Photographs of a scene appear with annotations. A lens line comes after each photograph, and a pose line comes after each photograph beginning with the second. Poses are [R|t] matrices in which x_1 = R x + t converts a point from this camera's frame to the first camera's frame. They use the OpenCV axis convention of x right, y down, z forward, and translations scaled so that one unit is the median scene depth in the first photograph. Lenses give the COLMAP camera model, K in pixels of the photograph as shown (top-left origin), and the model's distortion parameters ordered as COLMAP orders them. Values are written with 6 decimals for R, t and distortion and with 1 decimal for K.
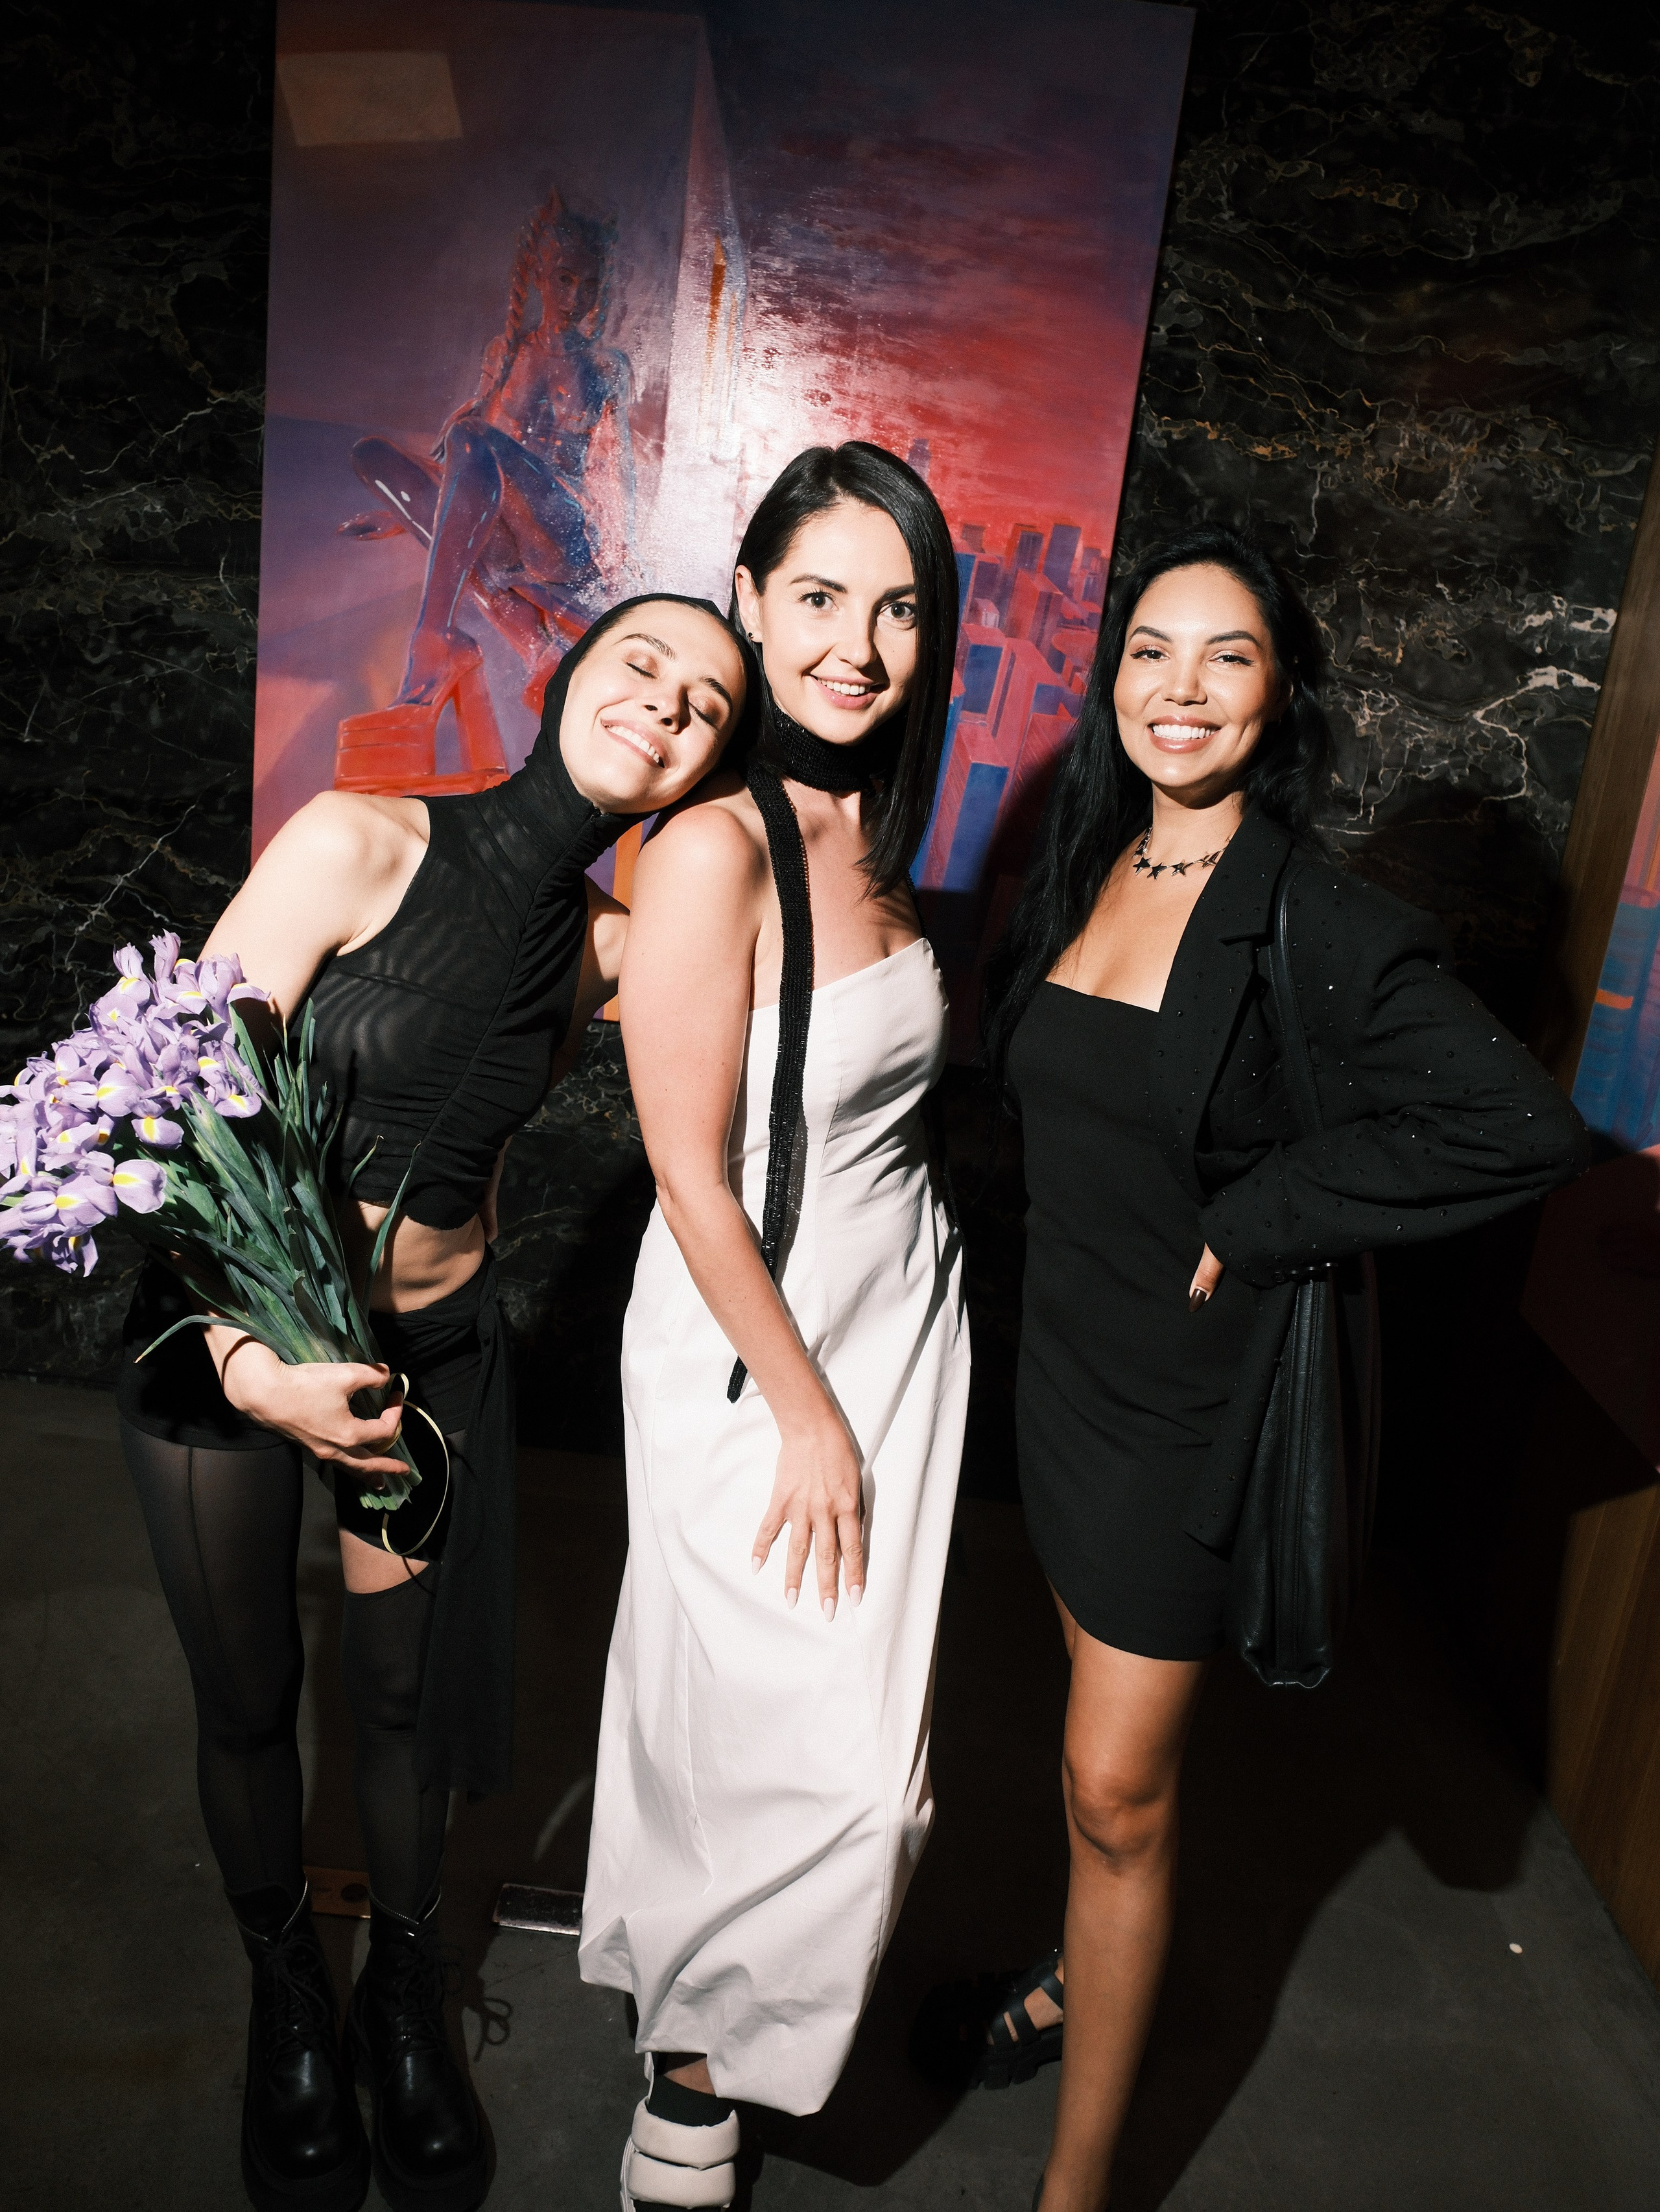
lens RADIAL K [[1685.9, 0, 826.7], [0, 1685.9, 1073.0], [0, 0, 1]] dist [-0.006517, -0.007764]
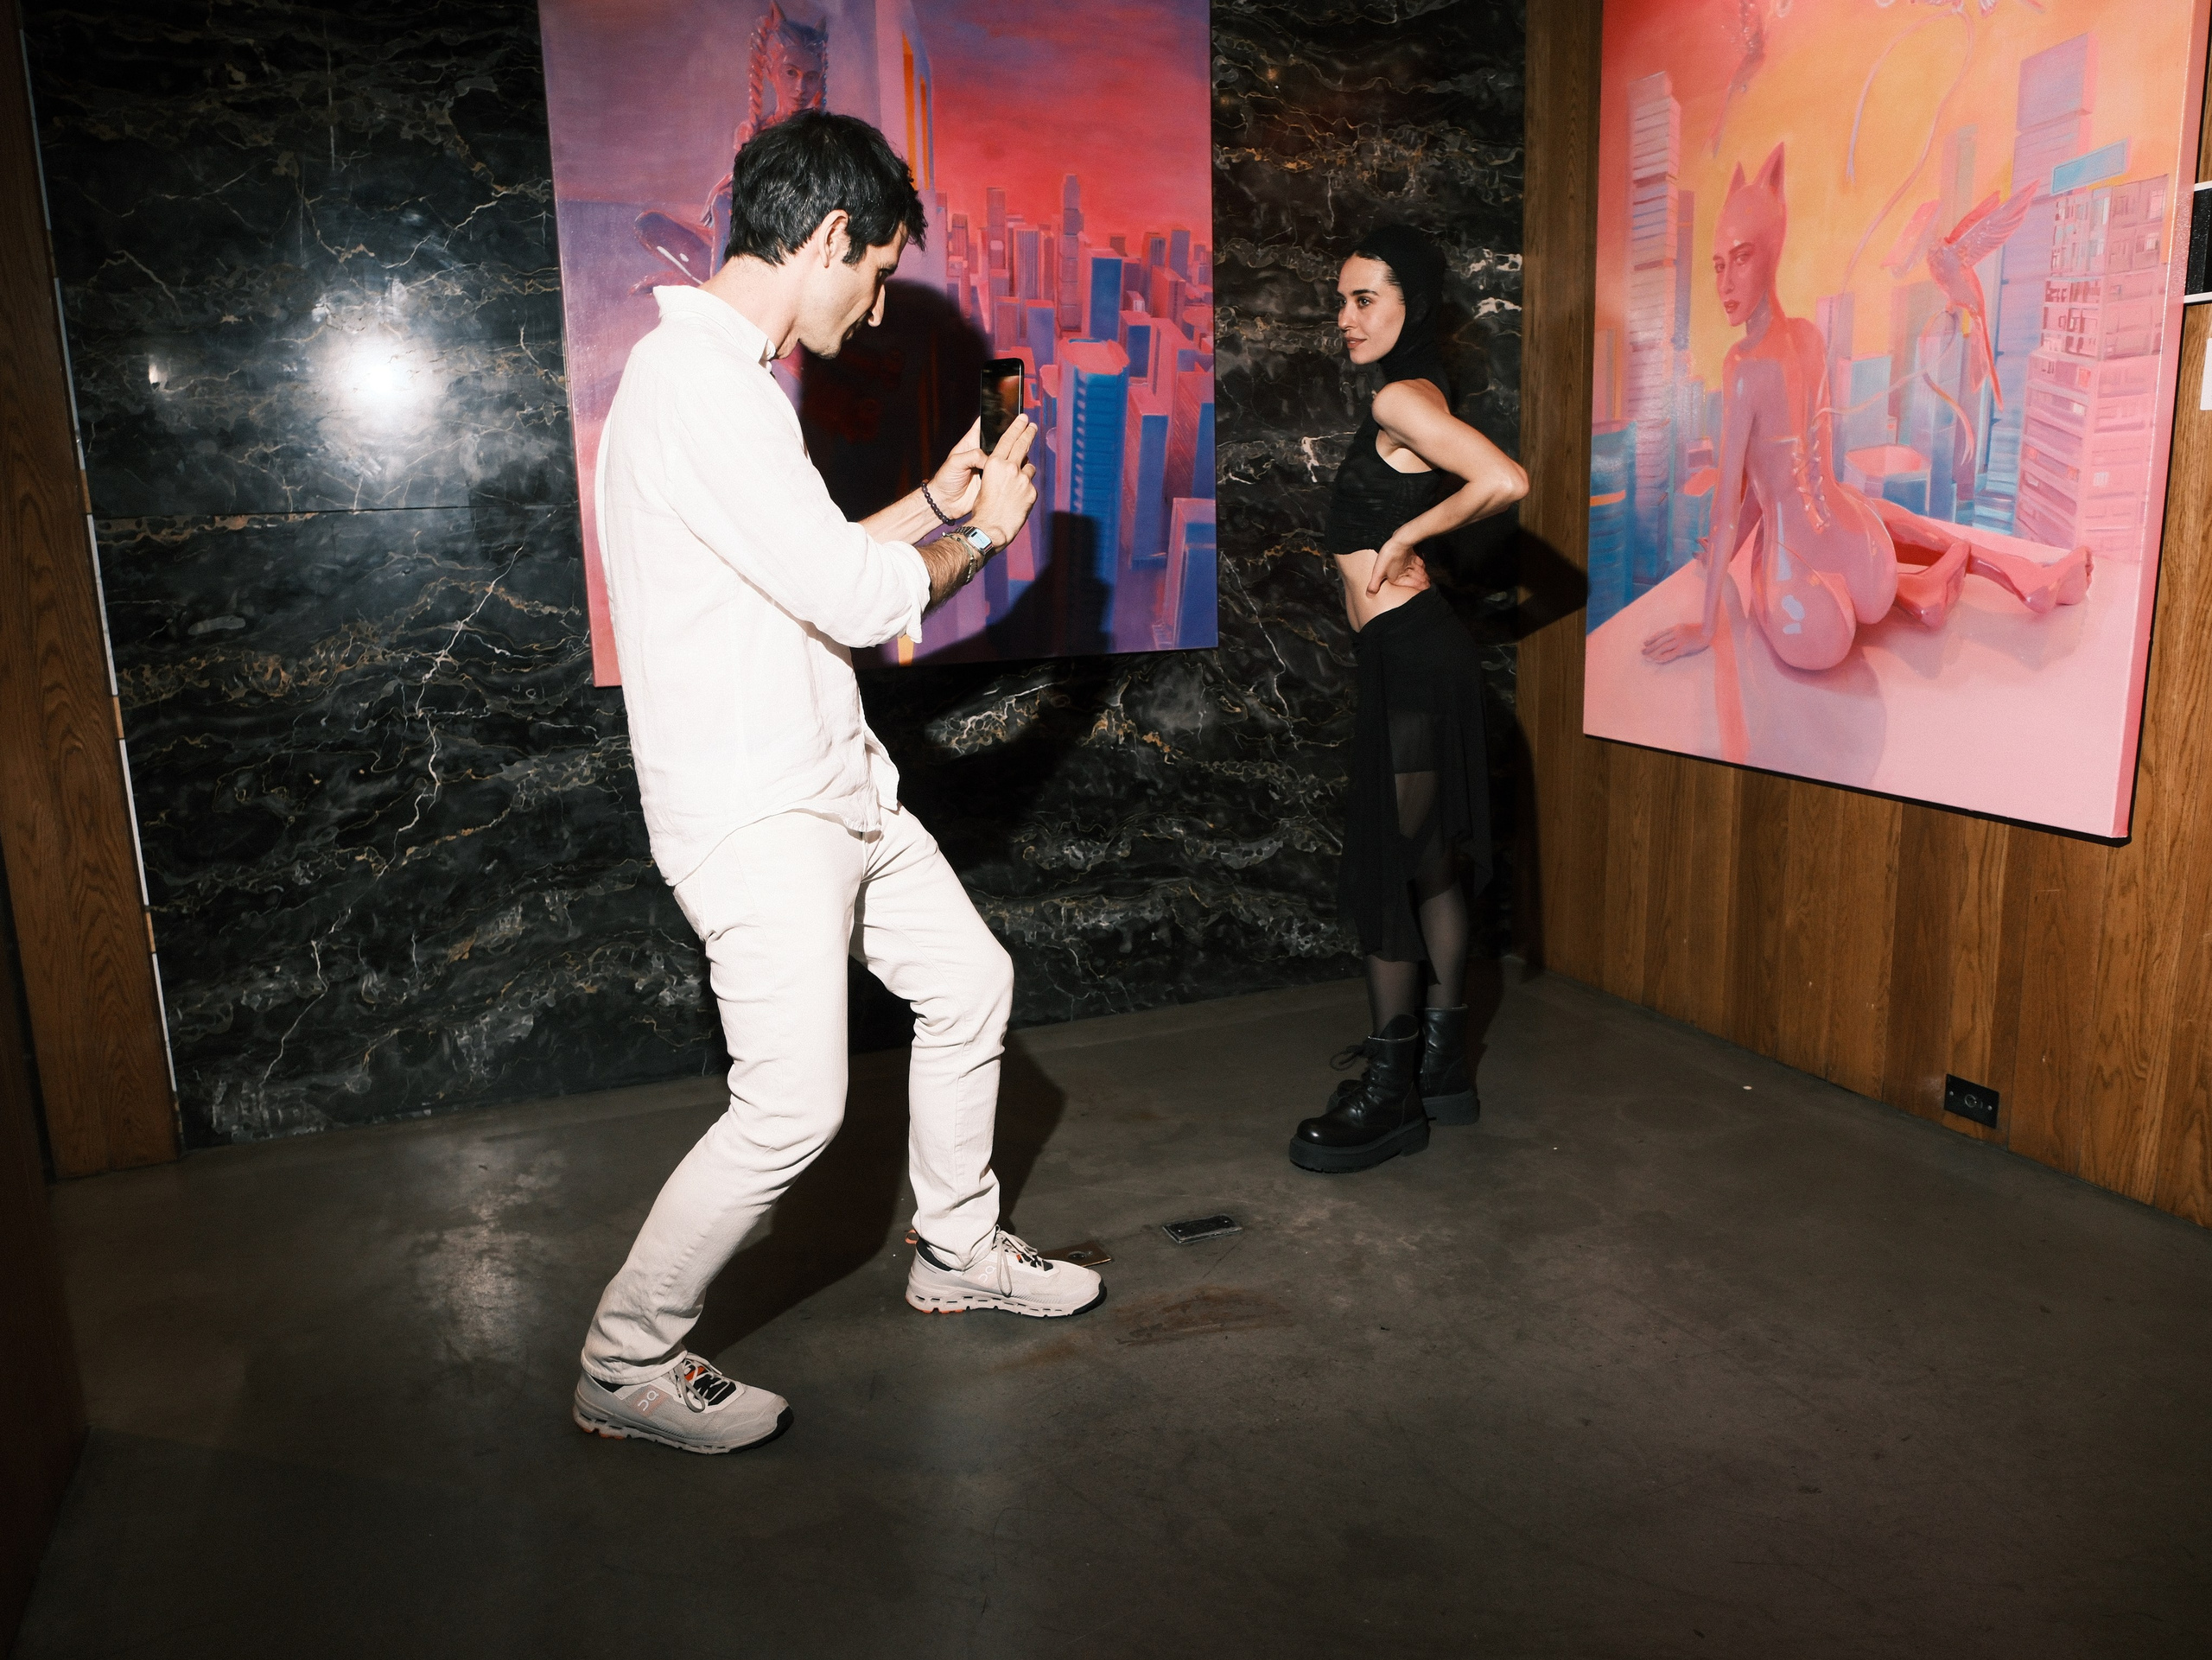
lens RADIAL K [[1686.1, 0, 1106.0], [0, 1686.1, 830.0], [0, 0, 1]] dist [-0.006517, -0.007764]
pose [[0.907243, -0.218576, 0.359352, -0.500501], [0.235532, 0.971860, -0.003506, 0.132715], [-0.348474, 0.087820, 0.933195, -0.197684]]
